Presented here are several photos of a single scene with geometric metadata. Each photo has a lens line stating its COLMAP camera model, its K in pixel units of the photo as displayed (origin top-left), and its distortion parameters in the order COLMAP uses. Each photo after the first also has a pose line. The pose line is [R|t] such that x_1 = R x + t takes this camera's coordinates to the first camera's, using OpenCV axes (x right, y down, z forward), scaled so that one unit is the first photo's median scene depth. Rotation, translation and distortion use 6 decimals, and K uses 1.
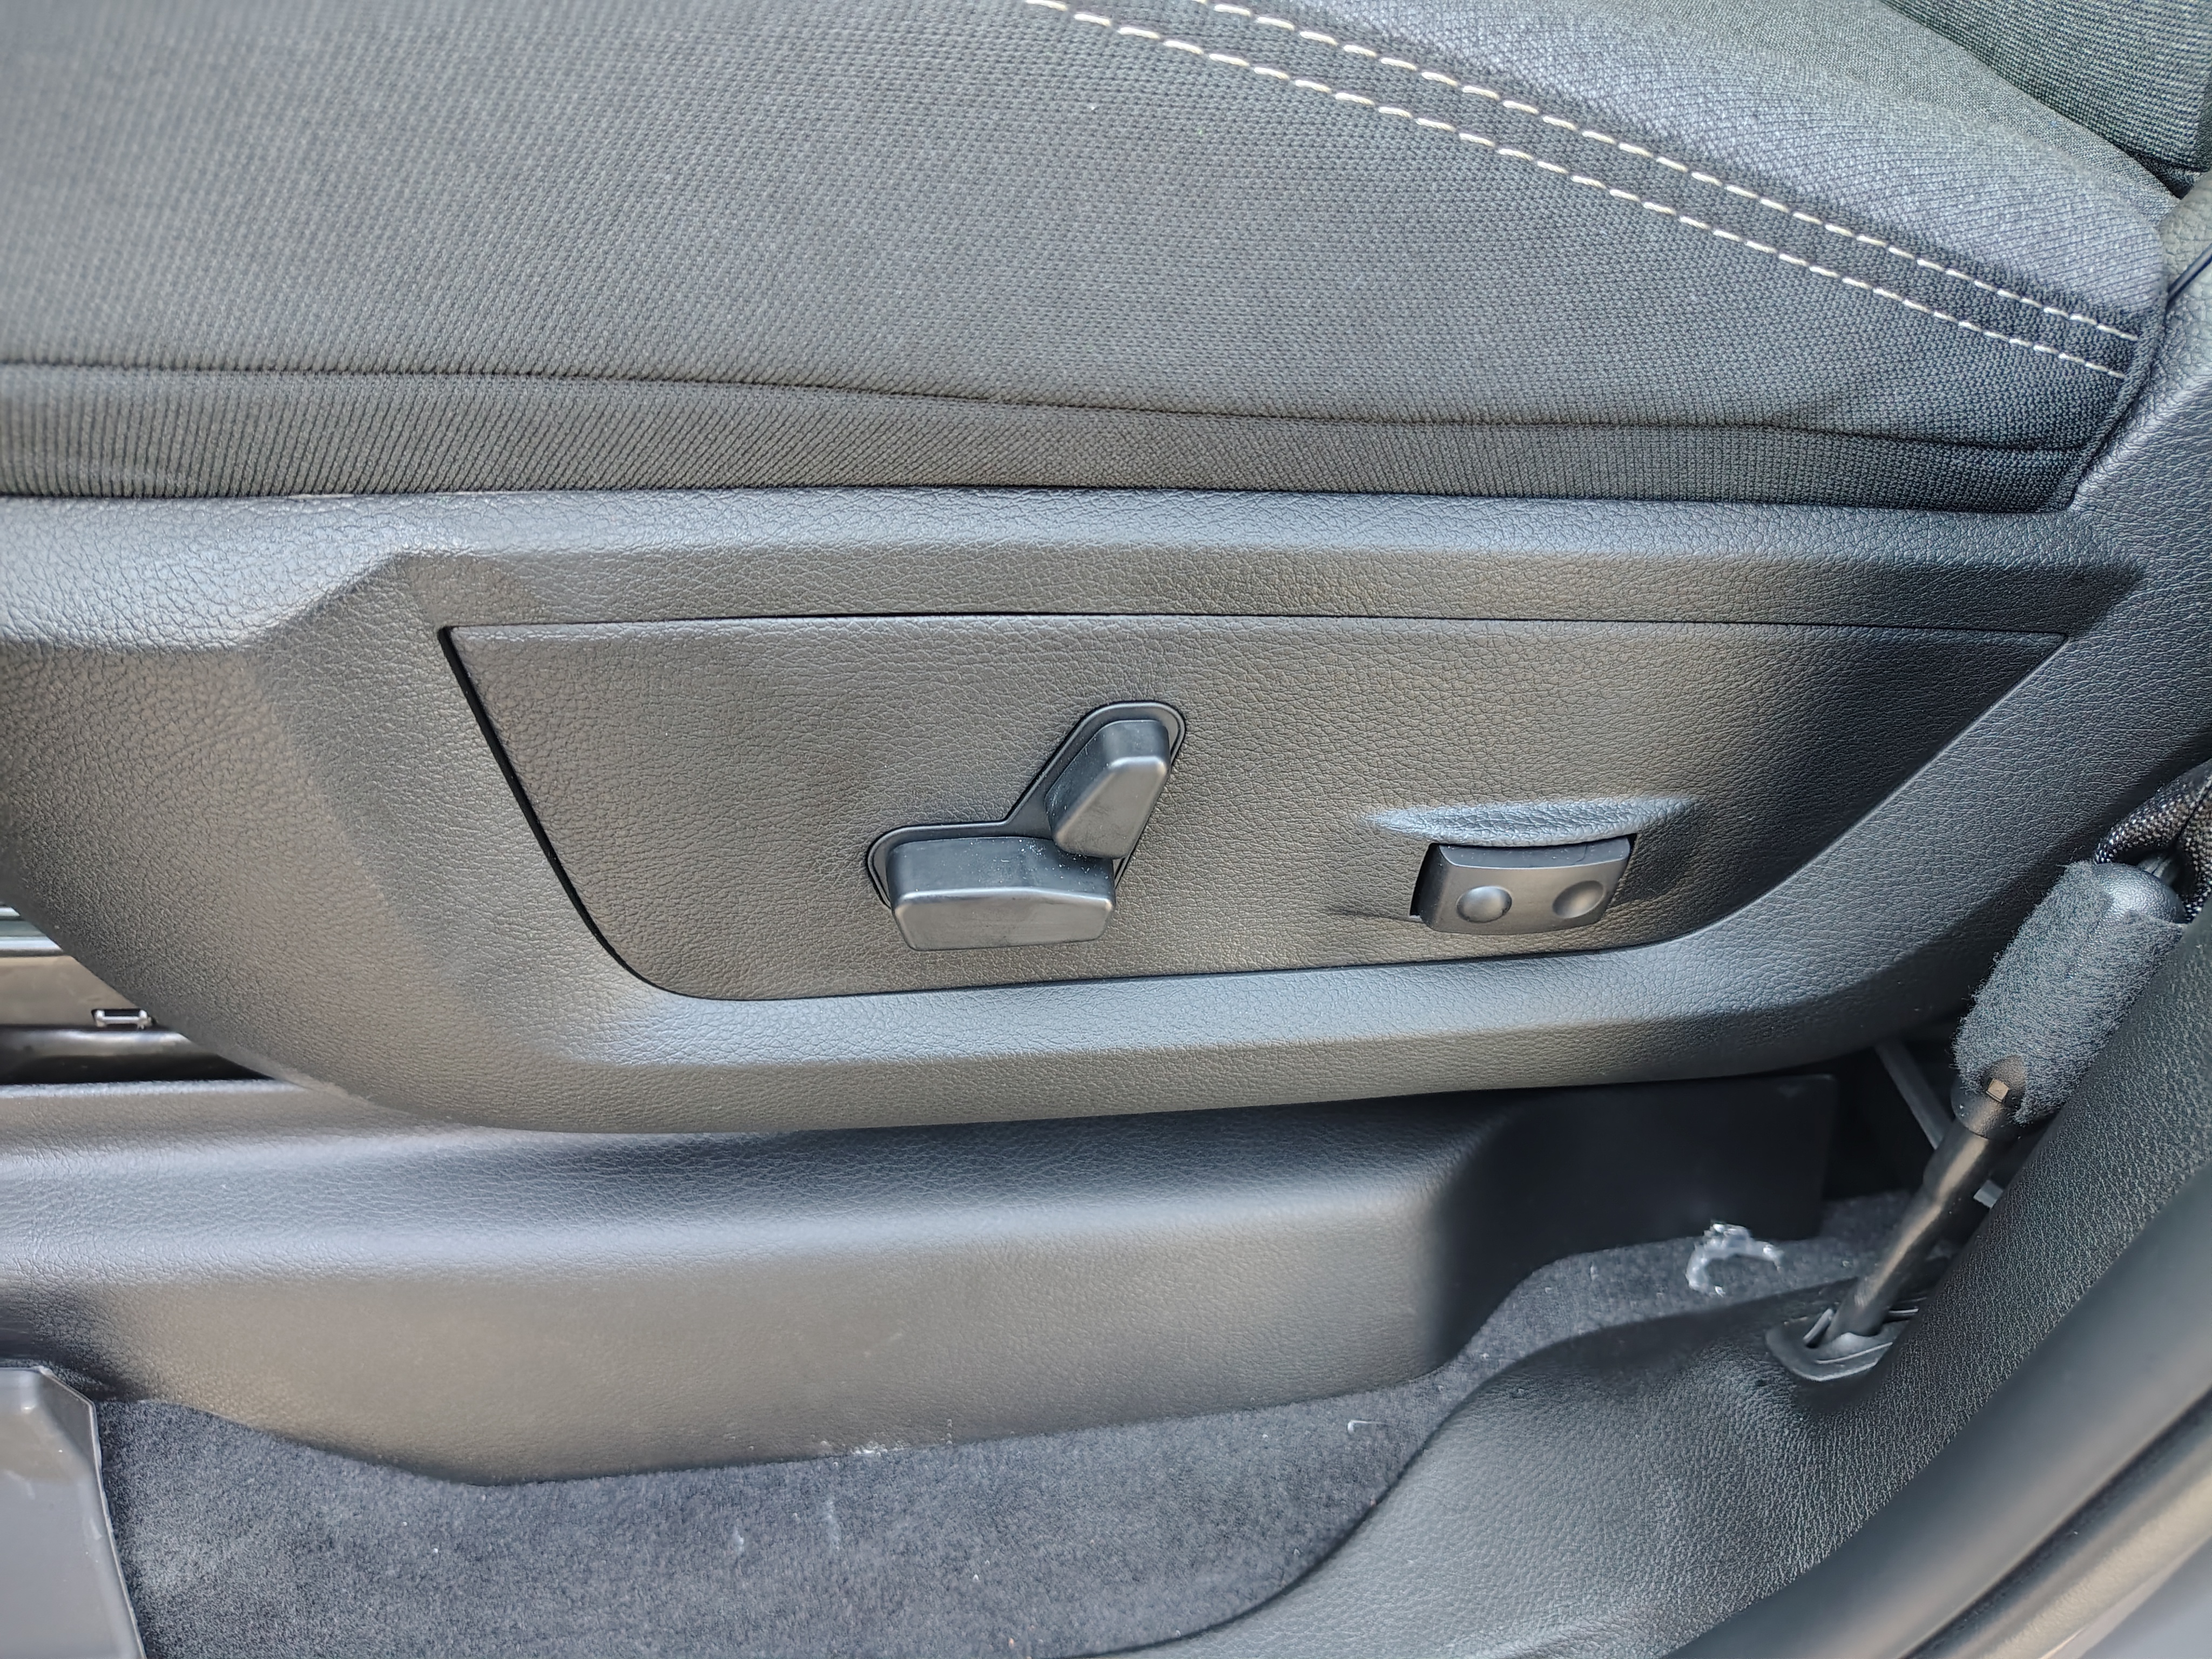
lens RADIAL K [[1540.1, 0, 1106.0], [0, 1540.1, 829.5], [0, 0, 1]] dist [-0.001932, 0.004303]
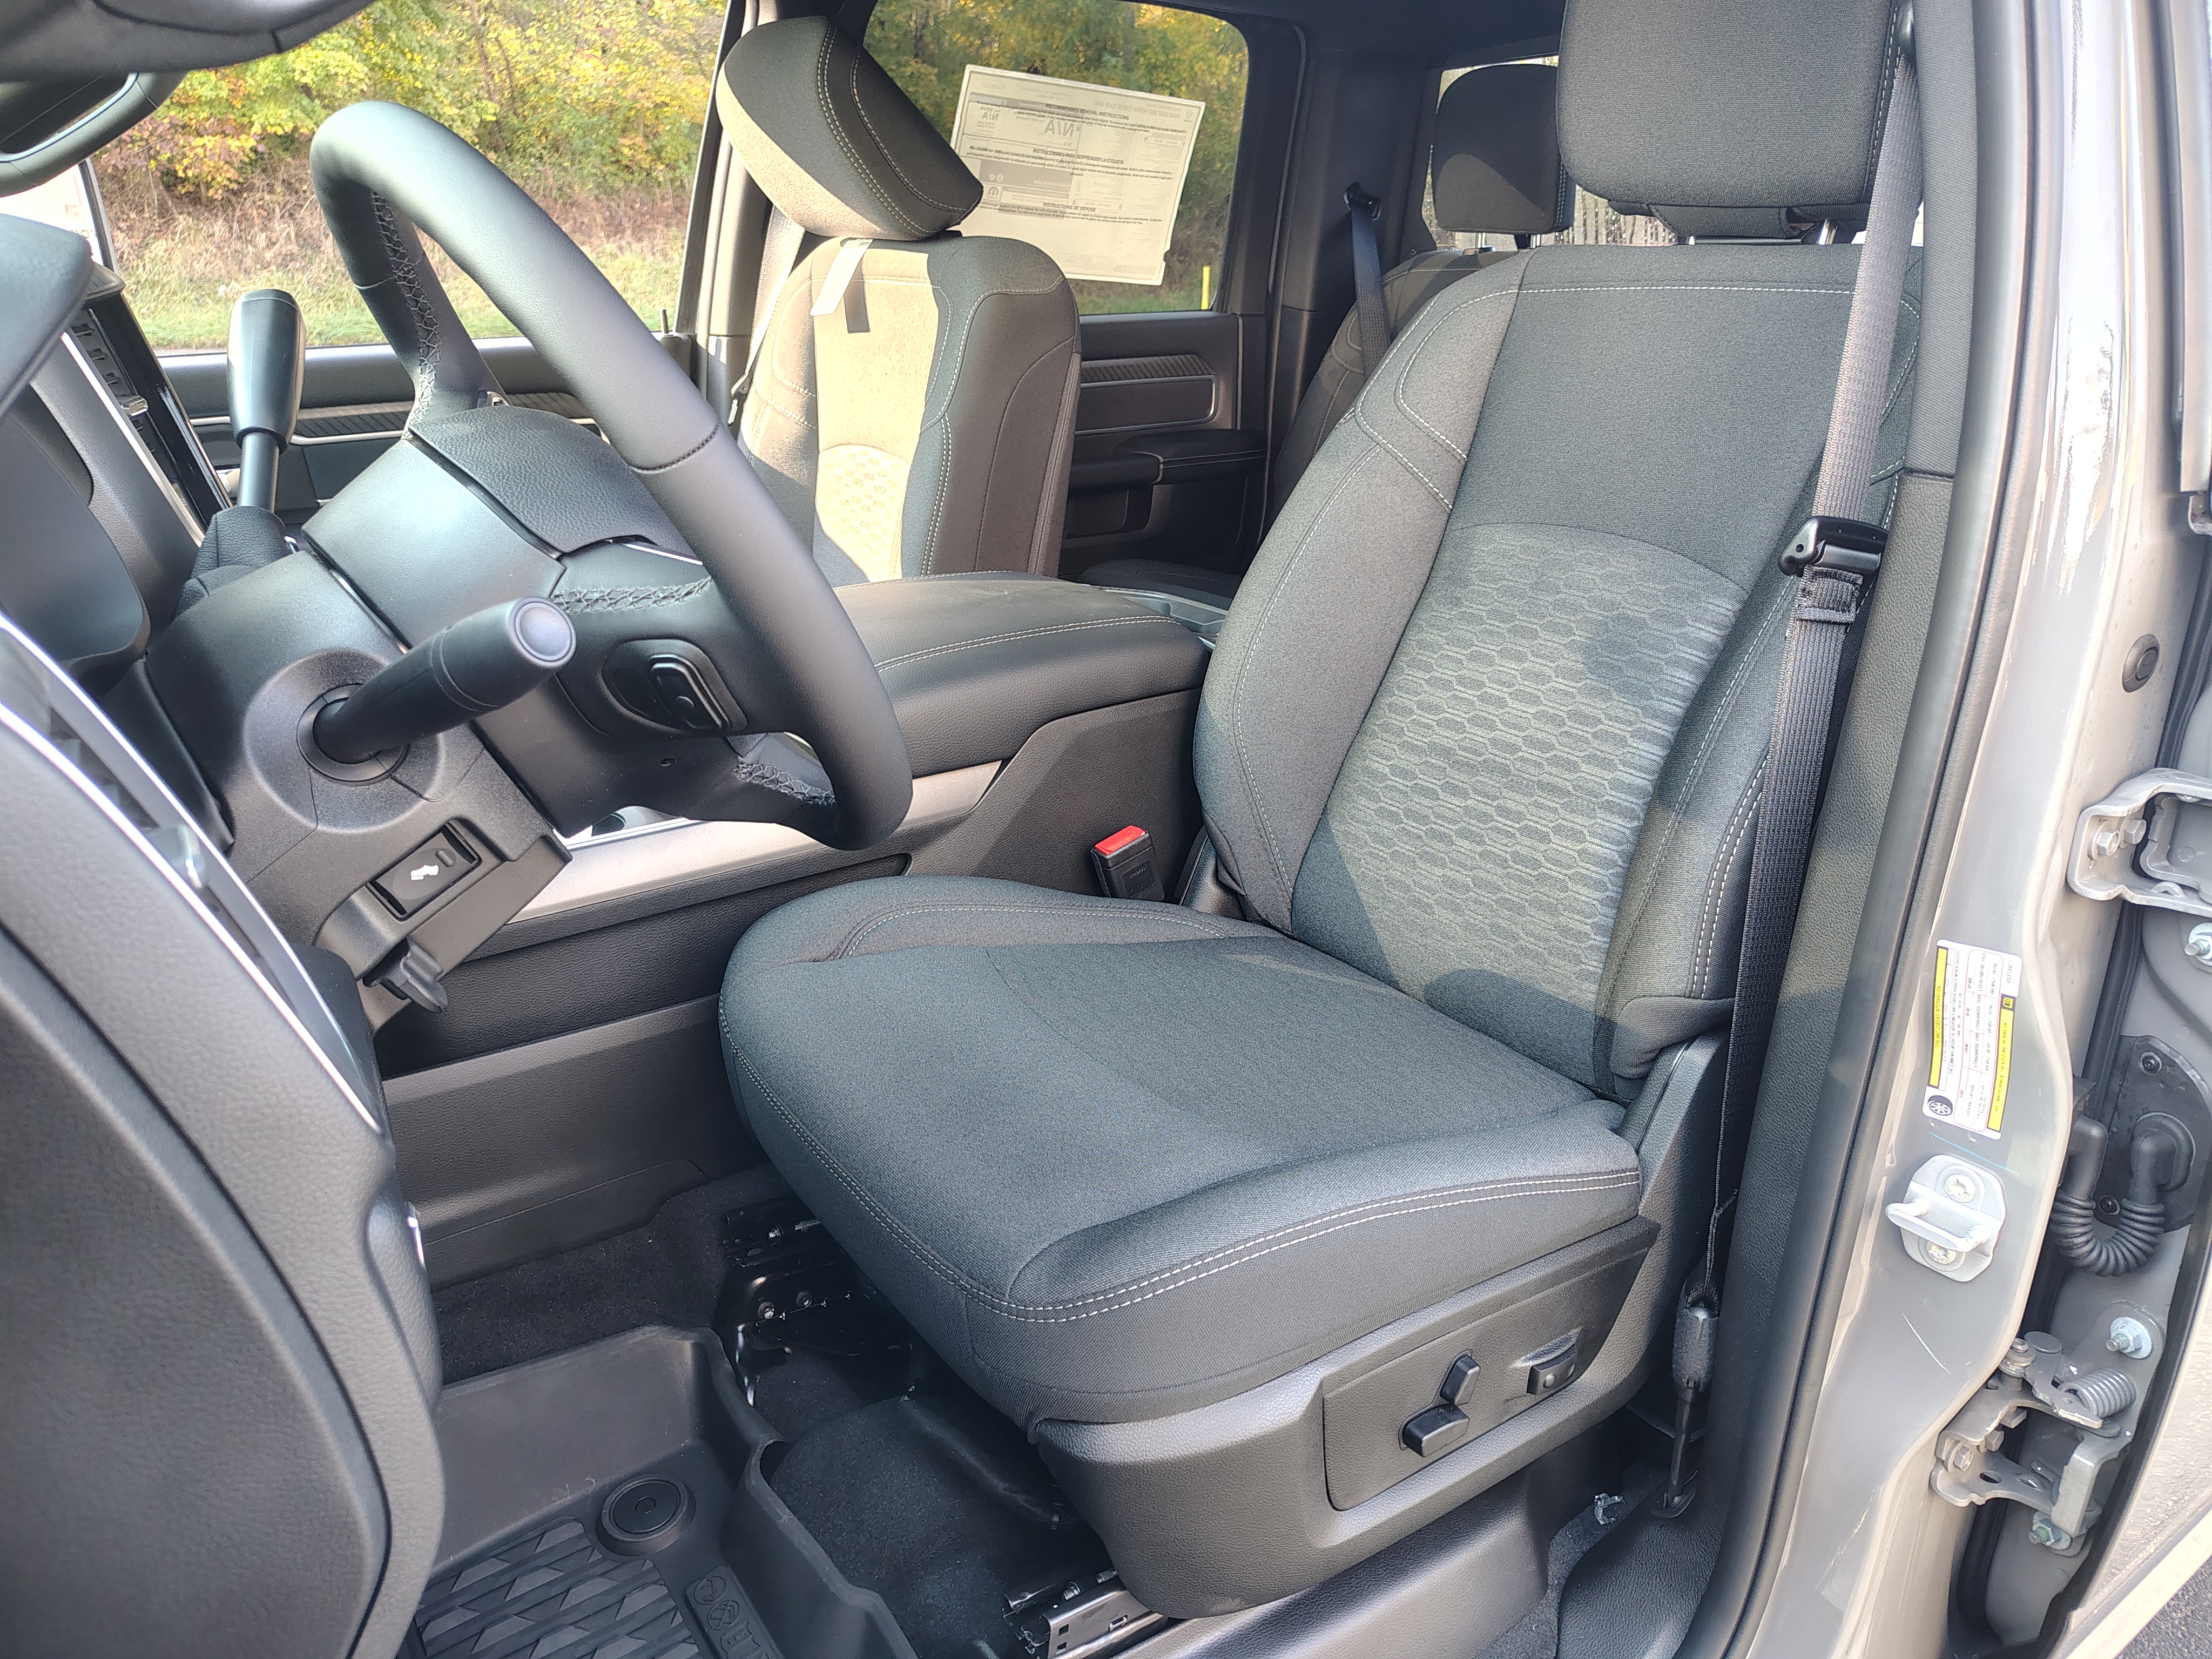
lens RADIAL K [[1525.8, 0, 1075.2], [0, 1525.8, 821.5], [0, 0, 1]] dist [0.005316, -0.002914]
pose [[0.881683, -0.188816, 0.432417, -1.798713], [0.340590, 0.888919, -0.306303, -0.355488], [-0.326549, 0.417339, 0.848053, -1.880915]]
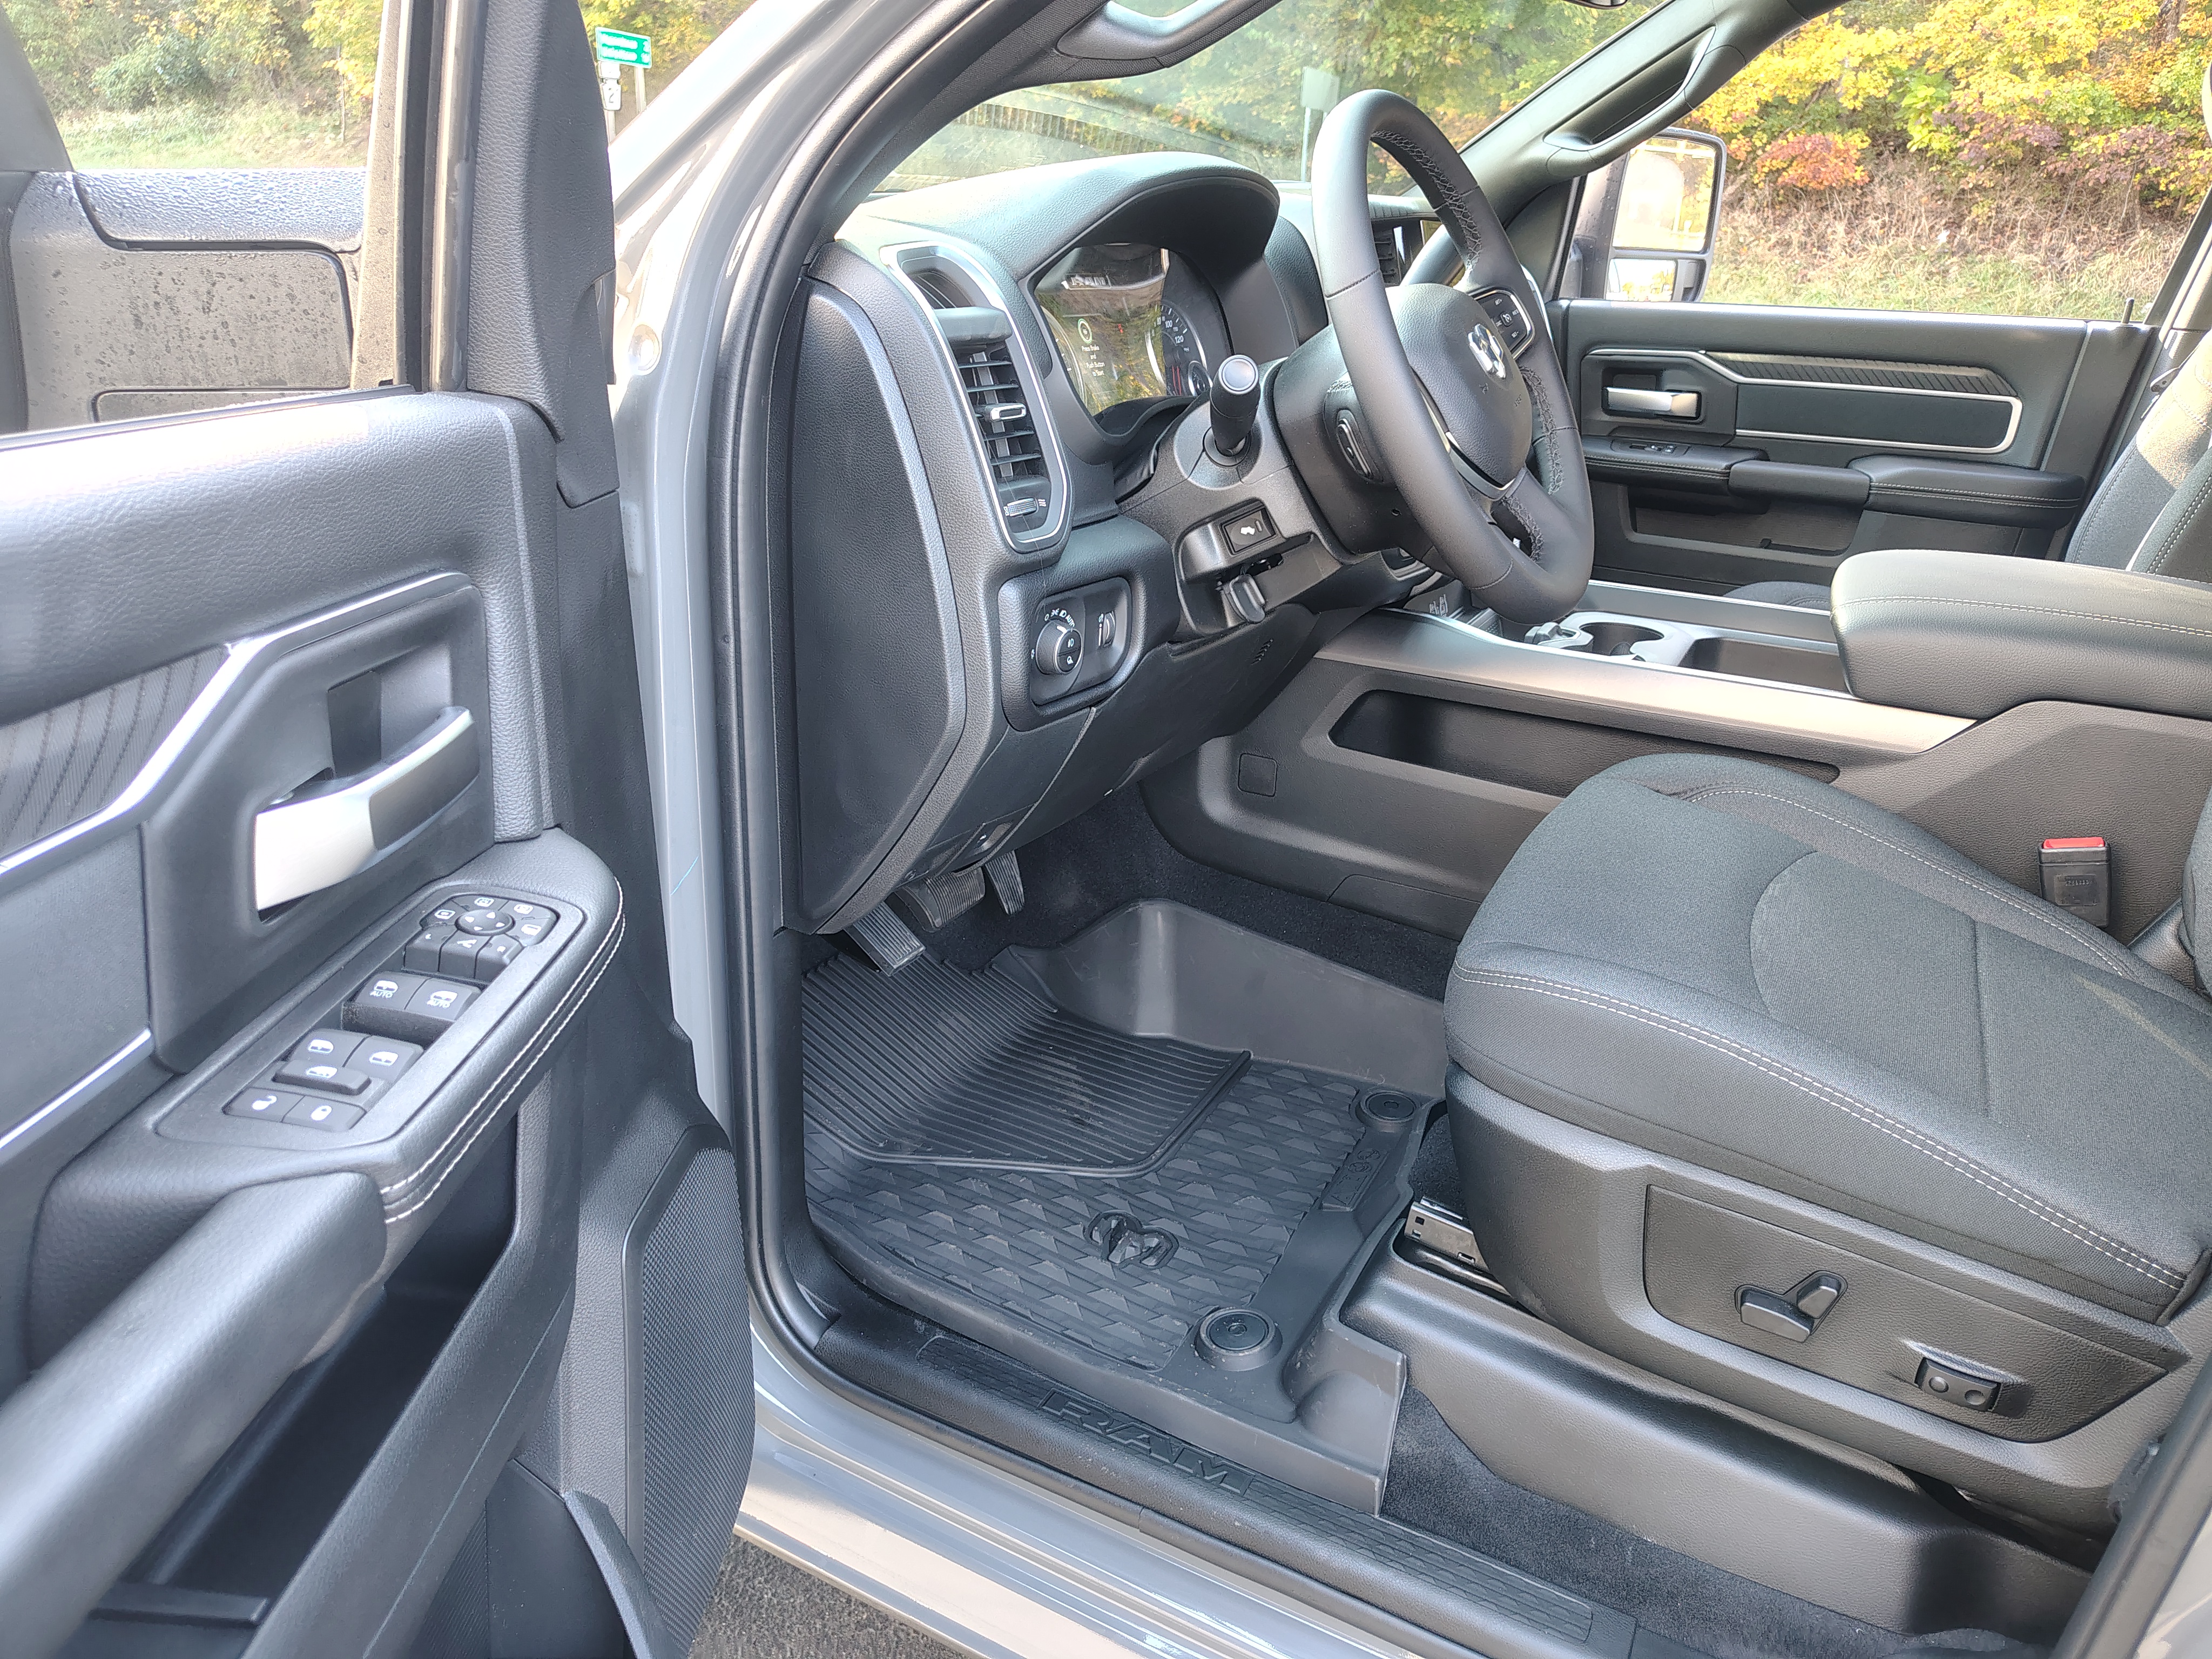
lens RADIAL K [[1525.8, 0, 1075.2], [0, 1525.8, 821.5], [0, 0, 1]] dist [0.005316, -0.002914]
pose [[0.811336, 0.220981, -0.541204, 0.252403], [-0.417215, 0.867367, -0.271303, 0.625493], [0.409470, 0.445916, 0.795923, -2.666714]]
